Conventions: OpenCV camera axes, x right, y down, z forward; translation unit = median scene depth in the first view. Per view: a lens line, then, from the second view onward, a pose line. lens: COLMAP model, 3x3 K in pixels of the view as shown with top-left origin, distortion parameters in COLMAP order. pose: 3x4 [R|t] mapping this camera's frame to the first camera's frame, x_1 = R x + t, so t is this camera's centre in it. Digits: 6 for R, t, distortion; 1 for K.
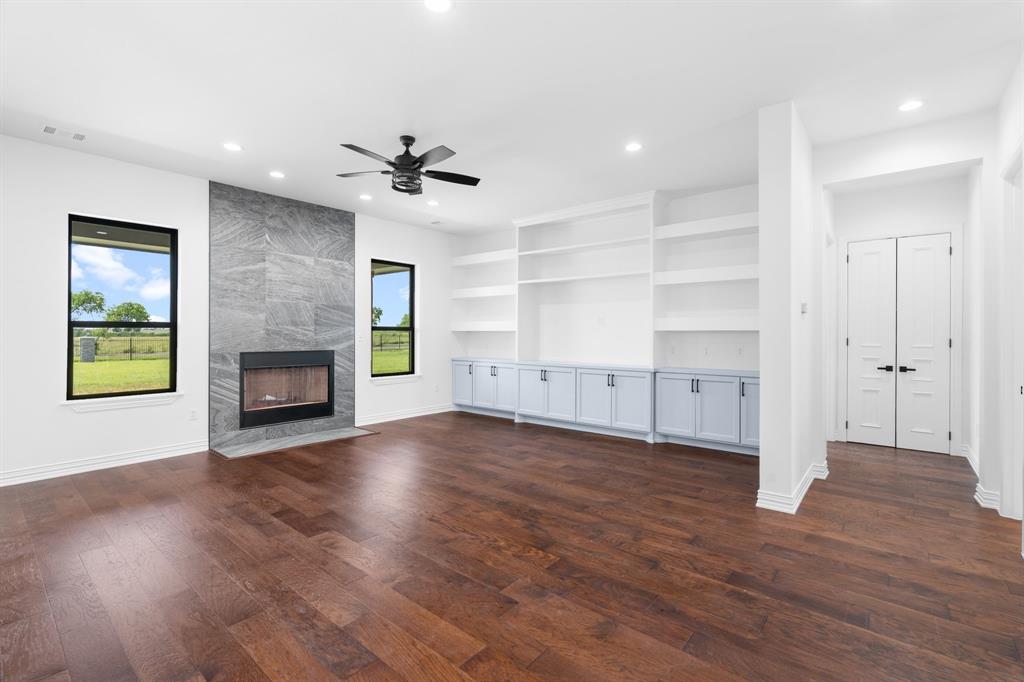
lens RADIAL K [[459.6, 0, 515.8], [0, 459.6, 333.5], [0, 0, 1]] dist [-0.011695, 0.004828]
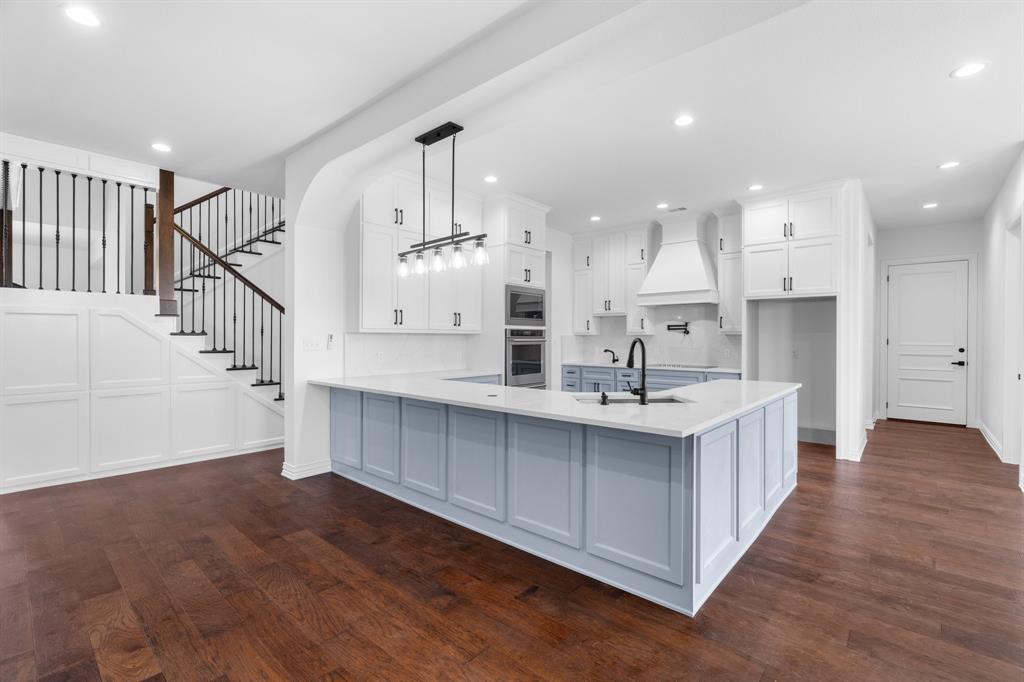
lens RADIAL K [[459.6, 0, 514.5], [0, 459.6, 337.9], [0, 0, 1]] dist [-0.011695, 0.004828]
pose [[-0.999641, -0.005207, 0.026273, -0.499917], [-0.005188, 0.999986, 0.000793, -0.002291], [-0.026277, 0.000656, -0.999654, 0.851315]]
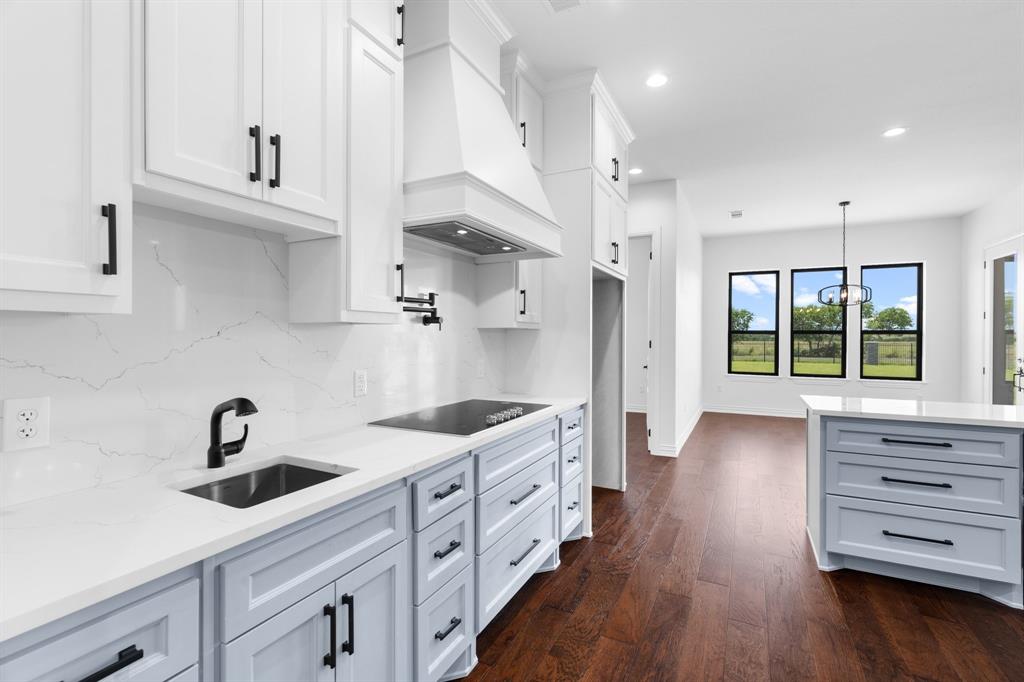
lens RADIAL K [[459.6, 0, 514.6], [0, 459.6, 339.2], [0, 0, 1]] dist [-0.011695, 0.004828]
pose [[0.227044, 0.004061, -0.973876, -0.463297], [-0.002430, 0.999991, 0.003603, -0.001531], [0.973881, 0.001549, 0.227052, -0.391242]]
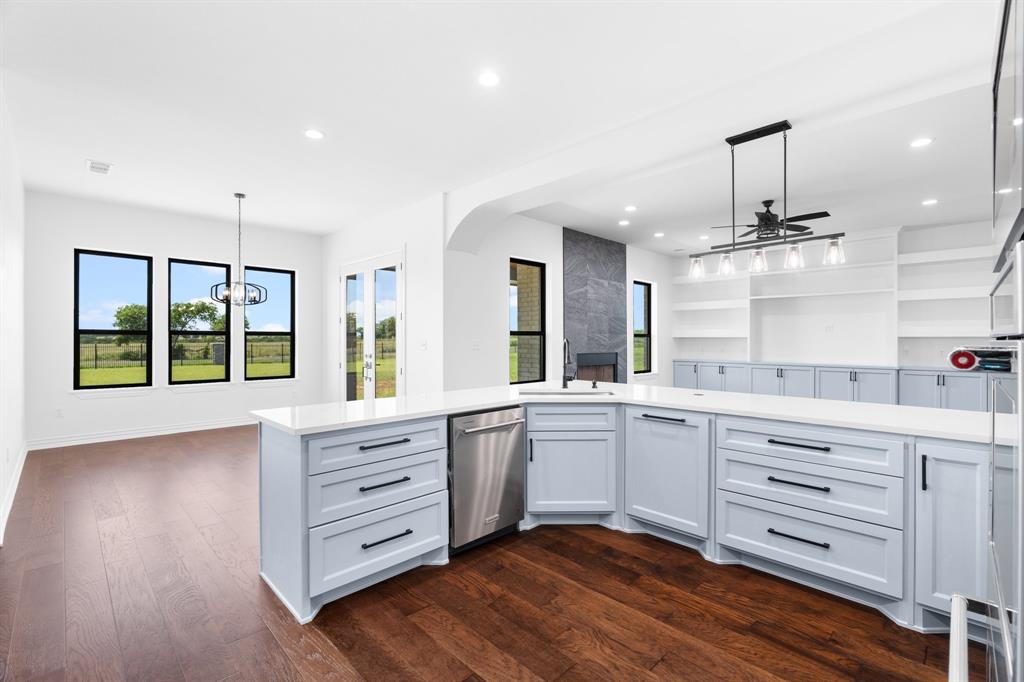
lens RADIAL K [[459.6, 0, 517.1], [0, 459.6, 340.2], [0, 0, 1]] dist [-0.011695, 0.004828]
pose [[0.996152, -0.001362, -0.087637, -0.636500], [0.001603, 0.999995, 0.002683, -0.002128], [0.087632, -0.002813, 0.996149, -0.343437]]
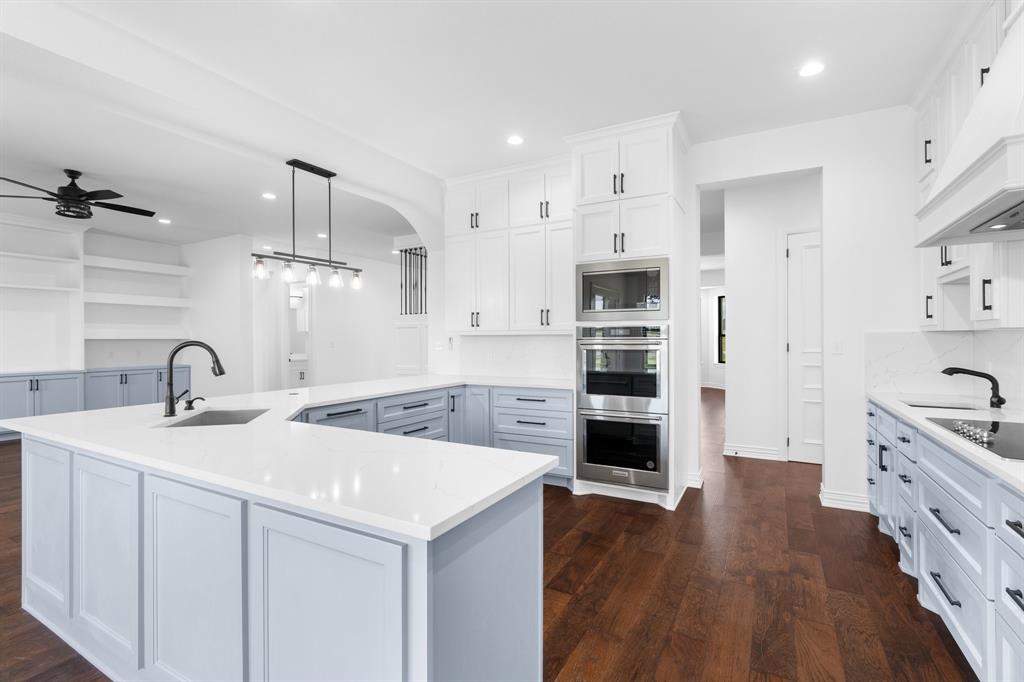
lens RADIAL K [[459.6, 0, 517.6], [0, 459.6, 339.5], [0, 0, 1]] dist [-0.011695, 0.004828]
pose [[-0.186506, -0.001402, 0.982453, -1.127039], [0.003792, 0.999991, 0.002147, -0.003569], [-0.982447, 0.004126, -0.186498, 0.088432]]
